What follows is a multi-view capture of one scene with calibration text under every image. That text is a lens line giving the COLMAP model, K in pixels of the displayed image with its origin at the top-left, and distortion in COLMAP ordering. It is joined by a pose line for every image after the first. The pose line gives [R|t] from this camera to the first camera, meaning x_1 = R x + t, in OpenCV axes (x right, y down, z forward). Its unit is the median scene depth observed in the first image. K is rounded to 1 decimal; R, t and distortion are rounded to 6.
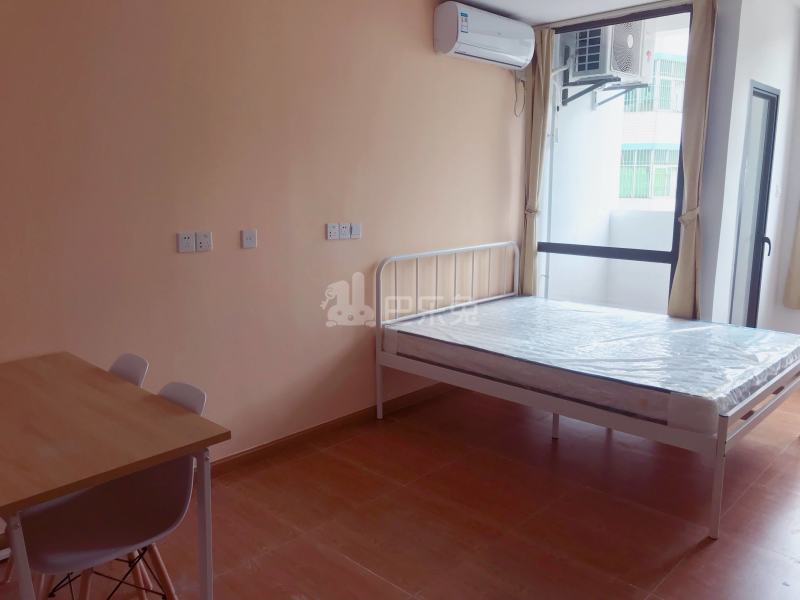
lens RADIAL K [[652.5, 0, 400.0], [0, 652.5, 300.0], [0, 0, 1]] dist [0.077751, -0.128953]
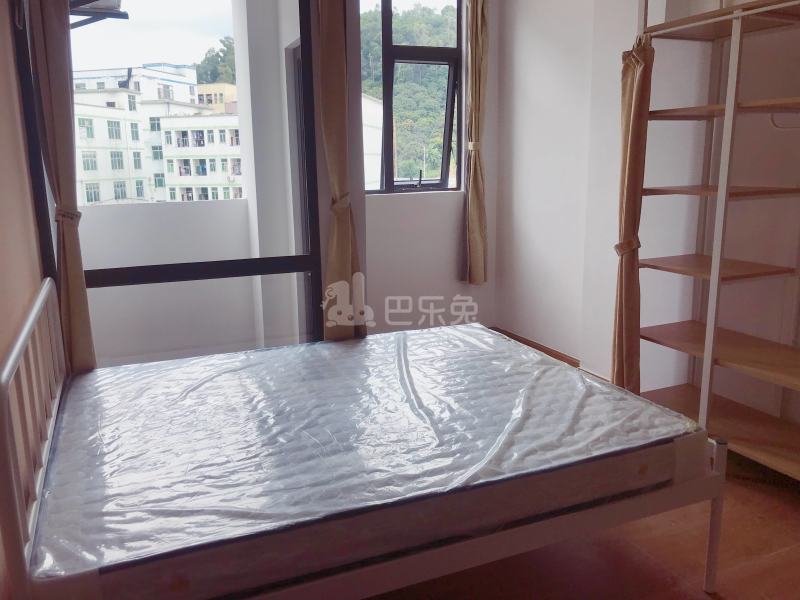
lens RADIAL K [[652.5, 0, 400.0], [0, 652.5, 300.0], [0, 0, 1]] dist [0.077751, -0.128953]
pose [[0.403818, -0.195717, 0.893659, -0.199645], [0.180642, 0.974674, 0.131833, -0.098426], [-0.896827, 0.108196, 0.428946, 0.581512]]
